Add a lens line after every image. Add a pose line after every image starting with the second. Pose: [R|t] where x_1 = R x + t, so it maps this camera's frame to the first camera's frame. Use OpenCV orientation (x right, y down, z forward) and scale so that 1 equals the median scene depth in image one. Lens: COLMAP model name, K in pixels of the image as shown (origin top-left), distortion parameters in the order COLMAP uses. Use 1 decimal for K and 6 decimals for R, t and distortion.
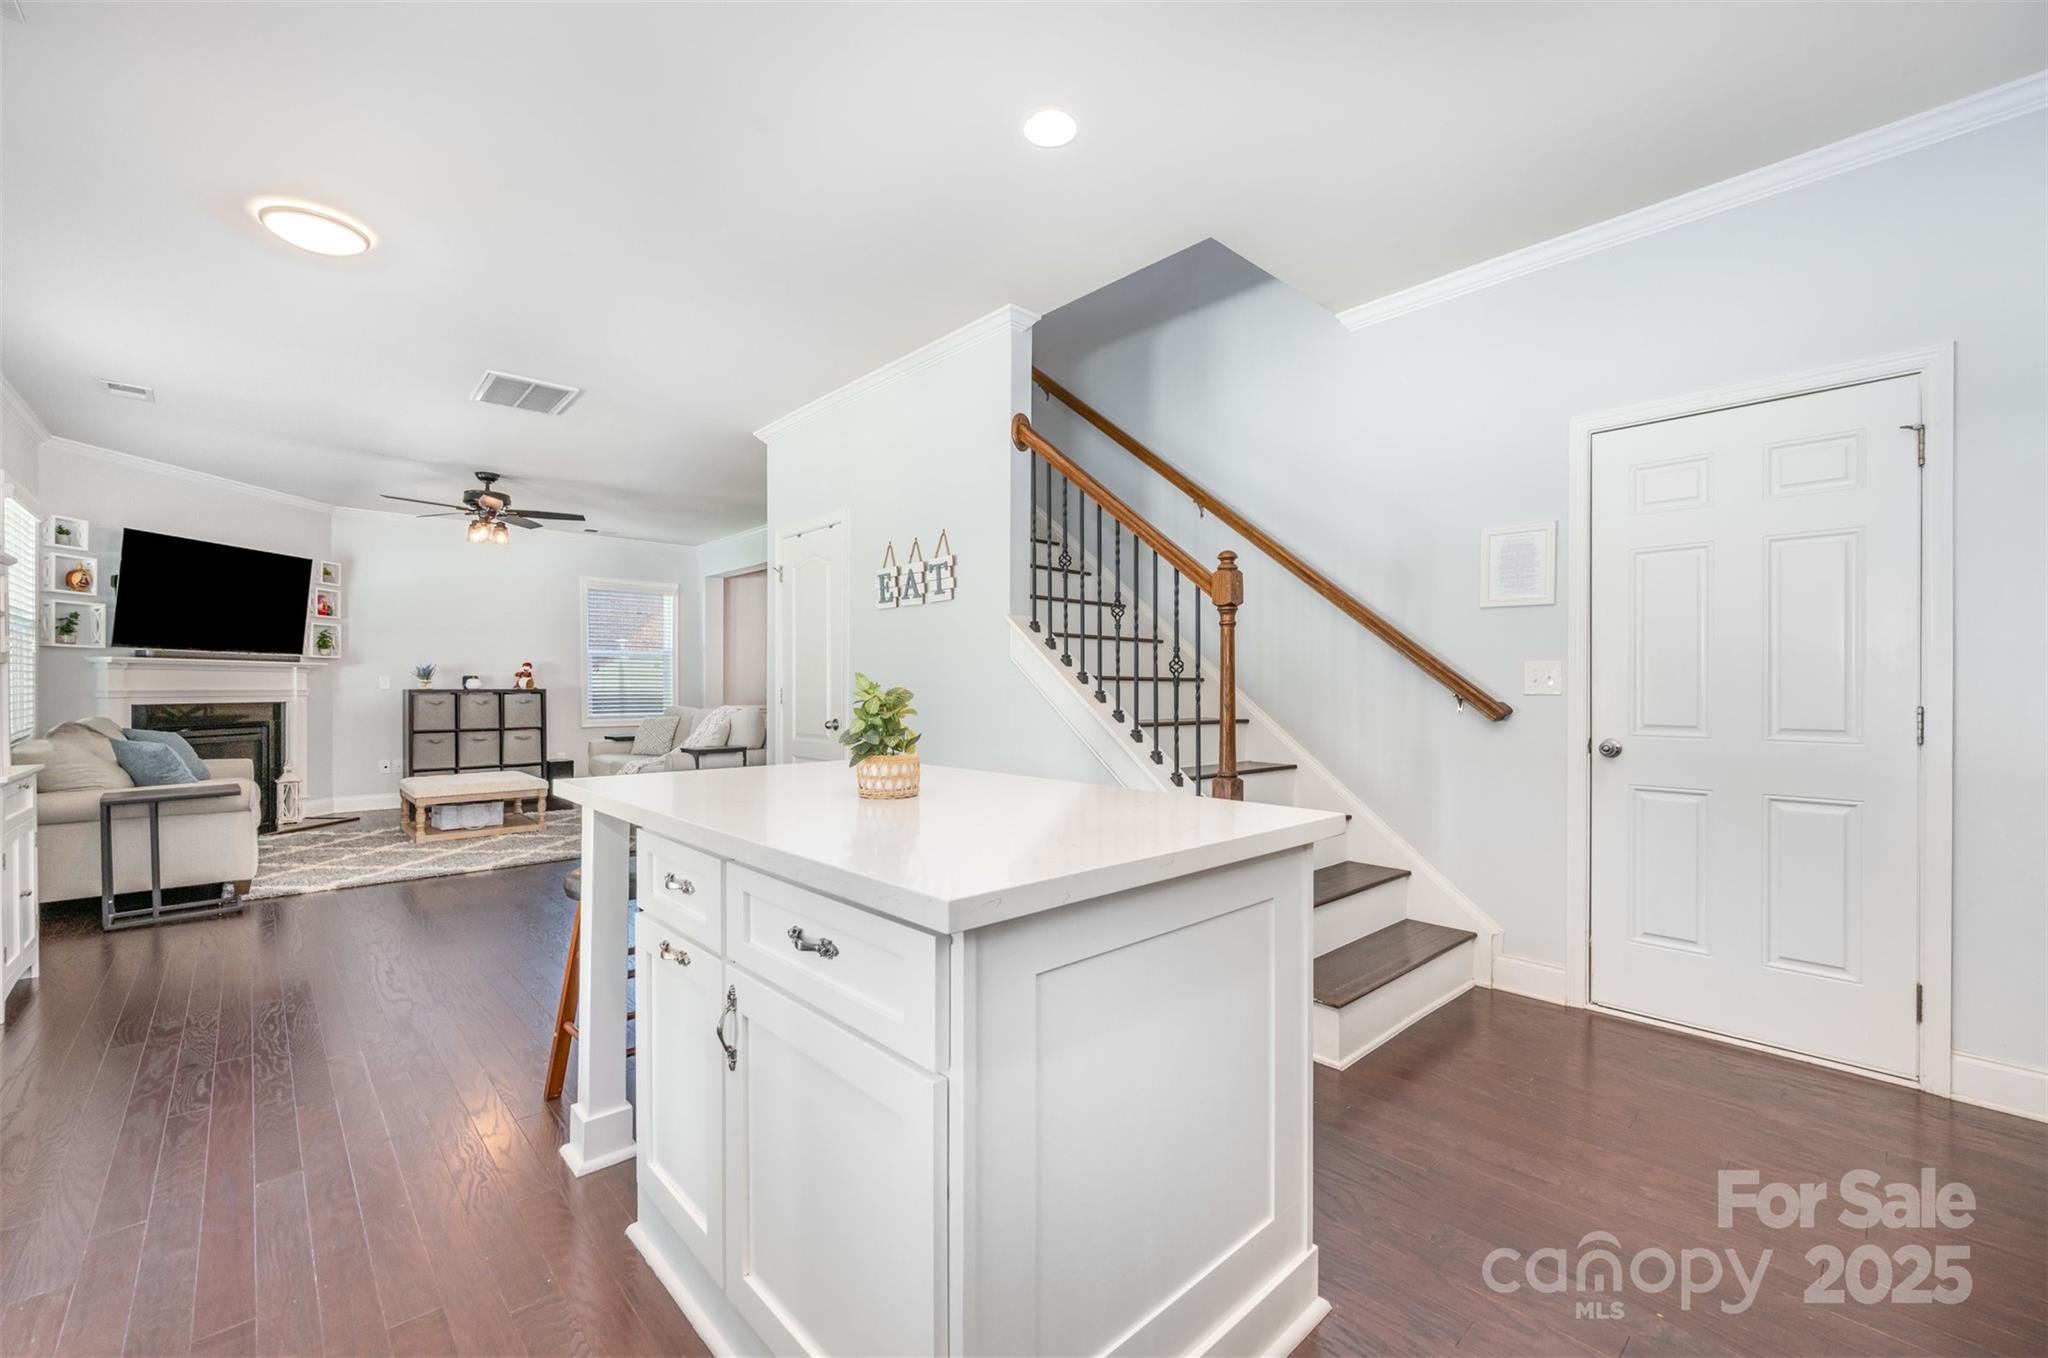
lens RADIAL K [[825.9, 0, 1014.3], [0, 825.9, 688.2], [0, 0, 1]] dist [-0.001835, 0.000824]
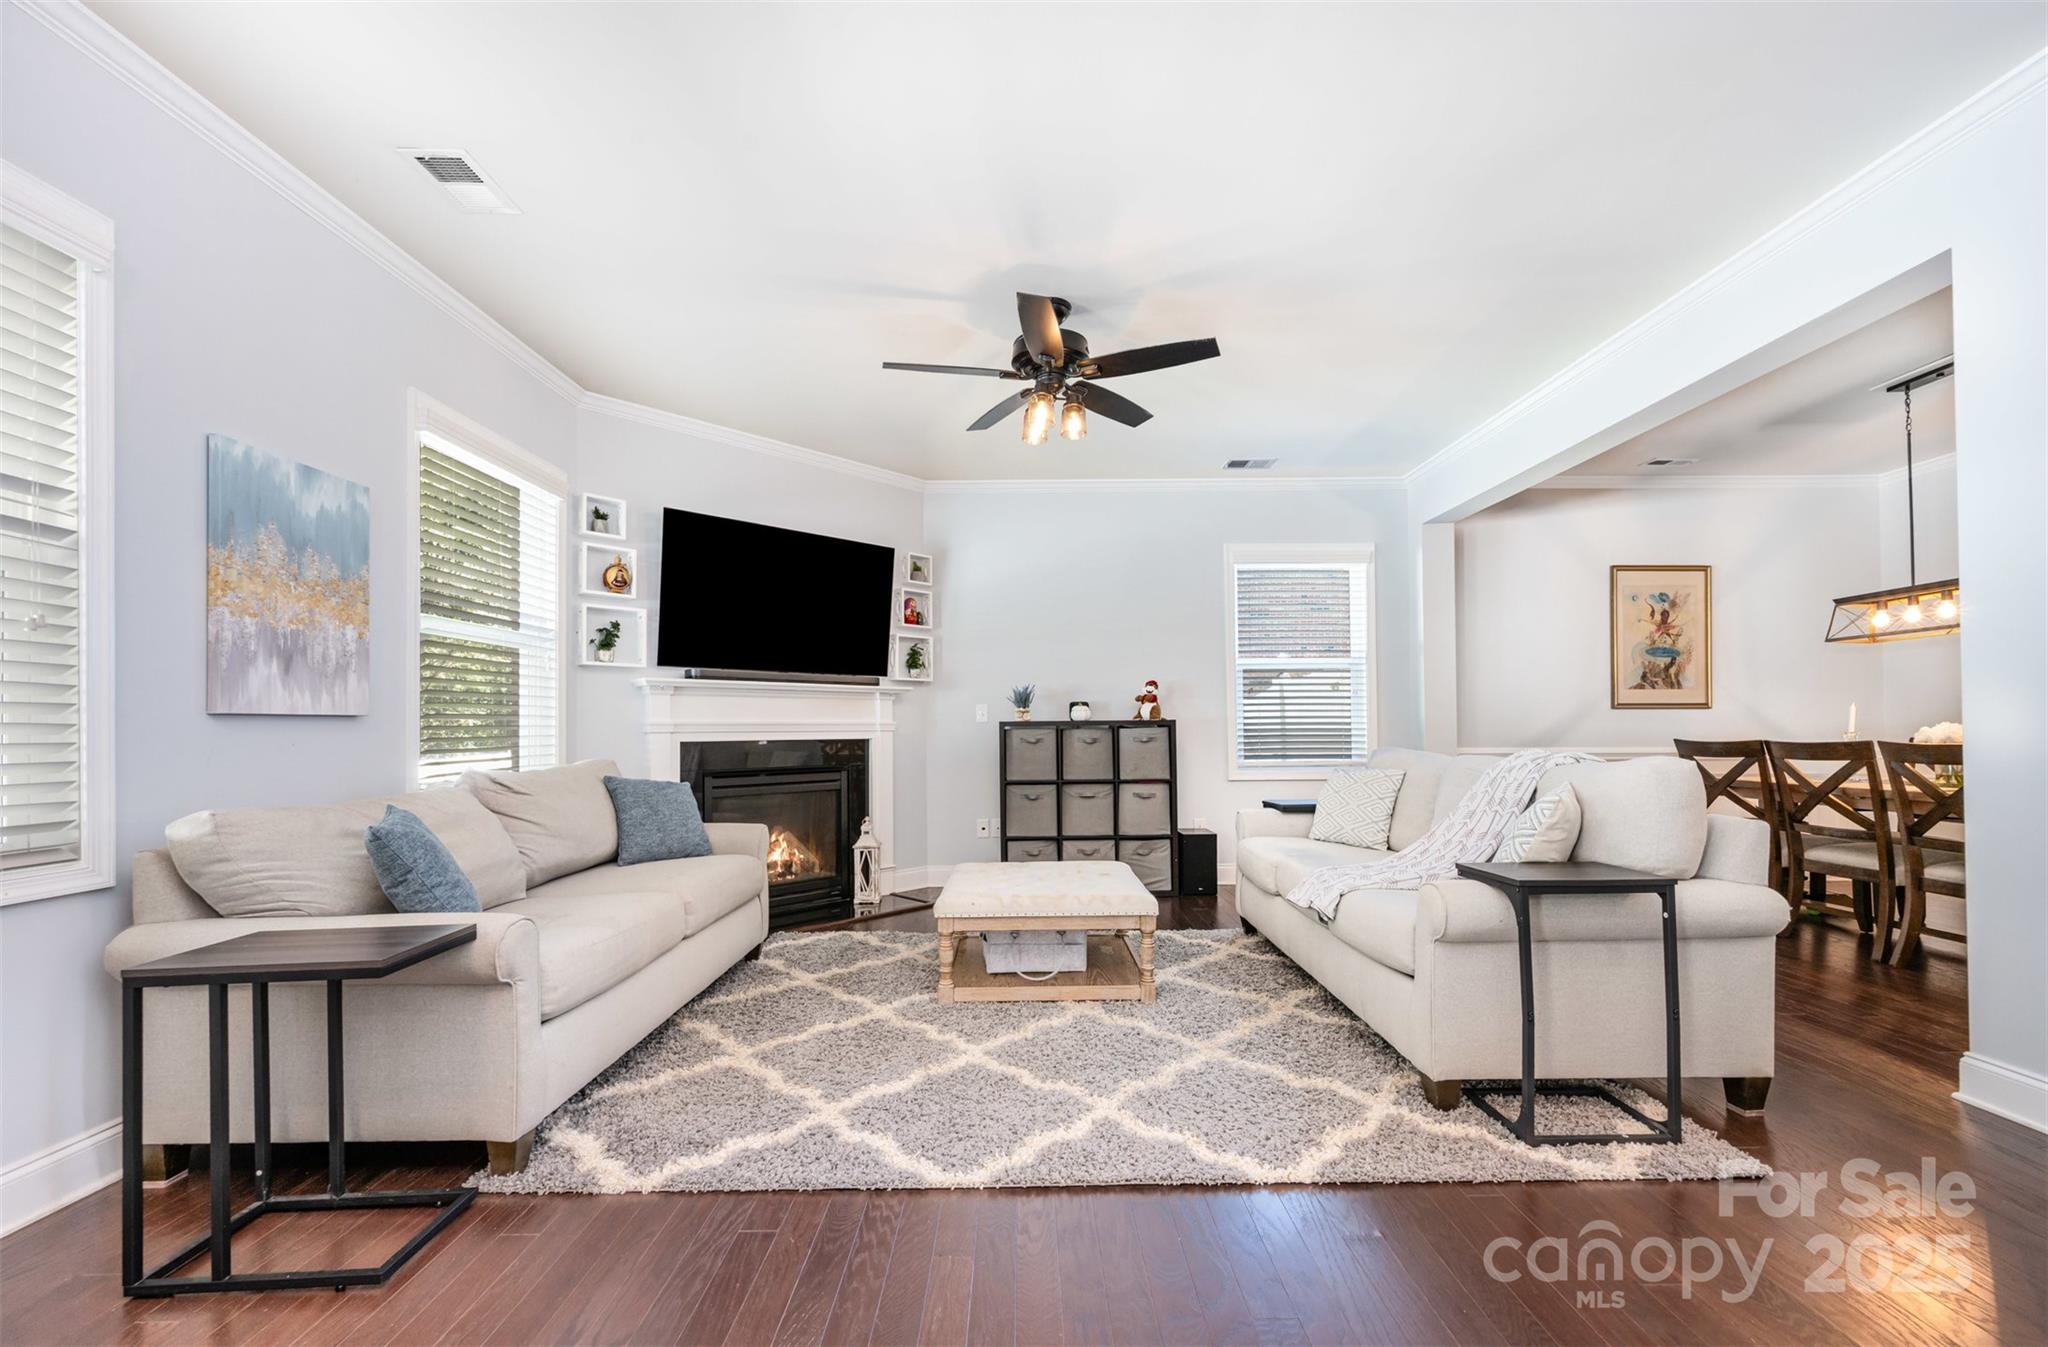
lens RADIAL K [[825.9, 0, 1013.8], [0, 825.9, 736.9], [0, 0, 1]] dist [-0.001835, 0.000824]
pose [[0.731193, -0.000683, -0.682171, -0.259249], [0.008157, 0.999937, 0.007741, 0.009362], [0.682122, -0.011225, 0.731152, 0.518114]]
